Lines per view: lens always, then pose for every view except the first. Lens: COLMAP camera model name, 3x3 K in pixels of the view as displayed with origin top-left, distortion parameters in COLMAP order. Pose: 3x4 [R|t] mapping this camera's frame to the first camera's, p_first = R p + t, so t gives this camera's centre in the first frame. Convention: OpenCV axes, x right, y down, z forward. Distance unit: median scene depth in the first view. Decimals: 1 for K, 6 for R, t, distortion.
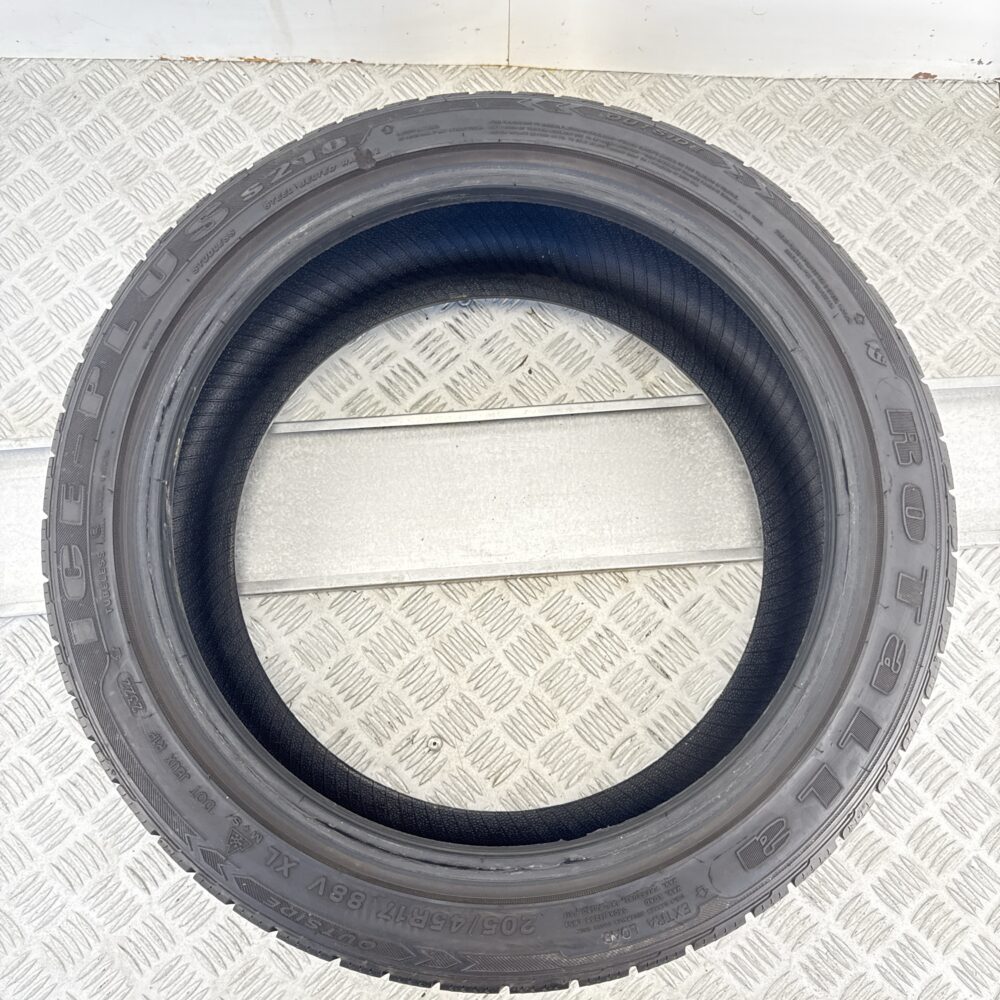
lens RADIAL K [[966.3, 0, 500.0], [0, 966.3, 500.0], [0, 0, 1]] dist [0.093004, -0.234530]
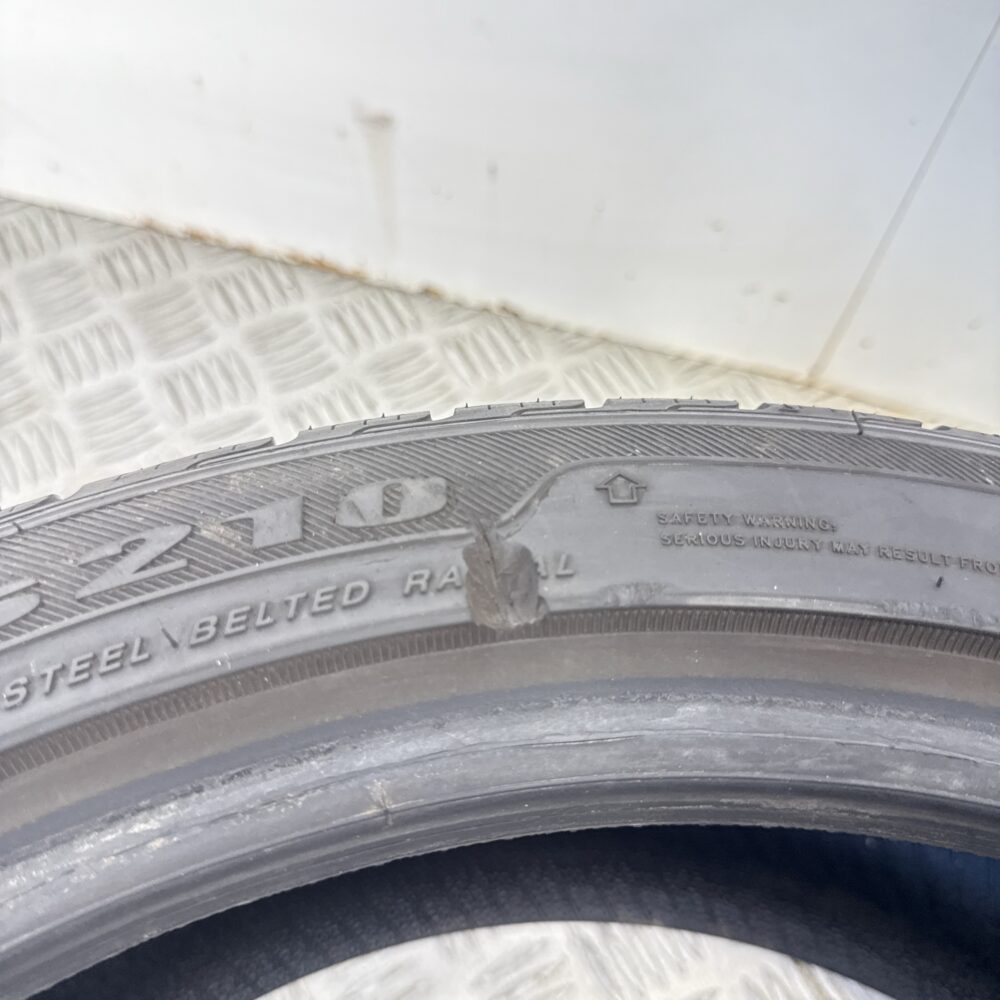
lens RADIAL K [[966.3, 0, 500.0], [0, 966.3, 500.0], [0, 0, 1]] dist [0.093004, -0.234530]
pose [[0.970052, 0.228801, -0.081540, -0.124534], [-0.242636, 0.928298, -0.281762, -0.301912], [0.011226, 0.293109, 0.956013, 0.768318]]
